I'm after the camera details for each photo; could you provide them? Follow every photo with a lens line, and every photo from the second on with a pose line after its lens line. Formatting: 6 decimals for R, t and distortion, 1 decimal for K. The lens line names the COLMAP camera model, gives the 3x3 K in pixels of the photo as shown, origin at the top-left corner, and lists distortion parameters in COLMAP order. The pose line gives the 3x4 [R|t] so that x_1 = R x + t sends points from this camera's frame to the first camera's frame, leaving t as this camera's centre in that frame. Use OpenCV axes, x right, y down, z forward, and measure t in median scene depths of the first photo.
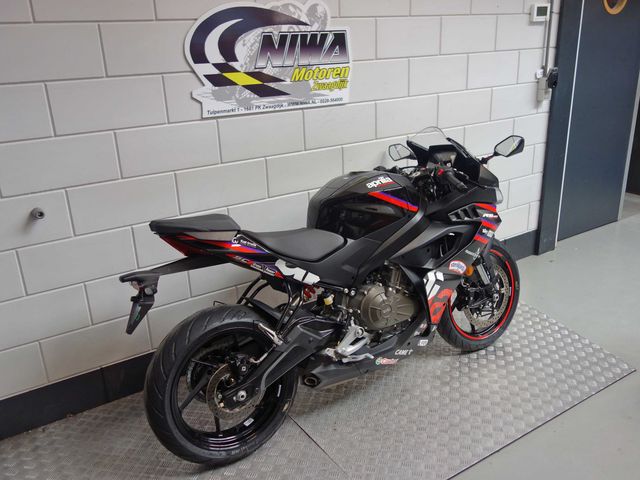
lens RADIAL K [[558.2, 0, 324.2], [0, 558.2, 238.4], [0, 0, 1]] dist [0.011216, -0.000287]
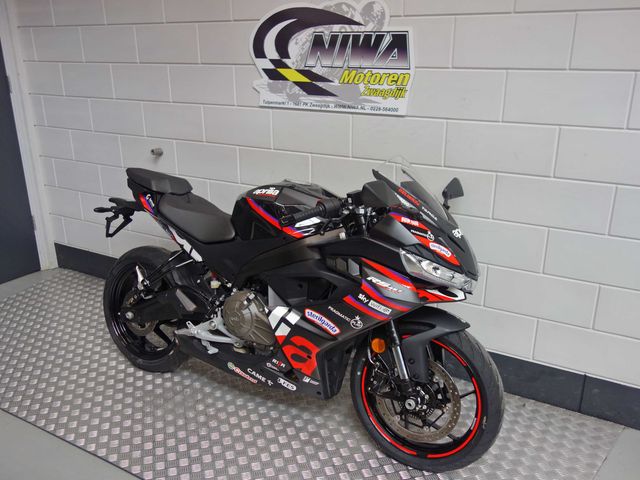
lens RADIAL K [[558.2, 0, 324.4], [0, 558.2, 239.9], [0, 0, 1]] dist [0.011216, -0.000287]
pose [[0.459793, 0.323372, -0.827056, 0.843031], [-0.314910, 0.930189, 0.188626, -0.207559], [0.830315, 0.173719, 0.529527, 0.524833]]
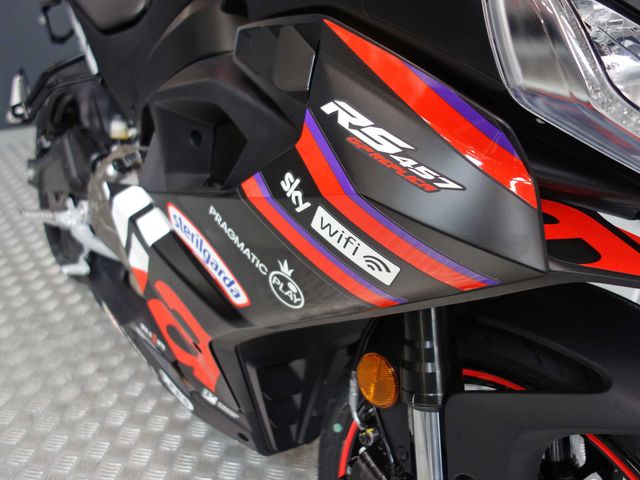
lens RADIAL K [[558.2, 0, 321.7], [0, 558.2, 242.4], [0, 0, 1]] dist [0.011216, -0.000287]
pose [[0.079723, 0.488347, -0.869000, 0.437614], [-0.381040, 0.820499, 0.426133, -0.076067], [0.921115, 0.297151, 0.251493, 0.941349]]
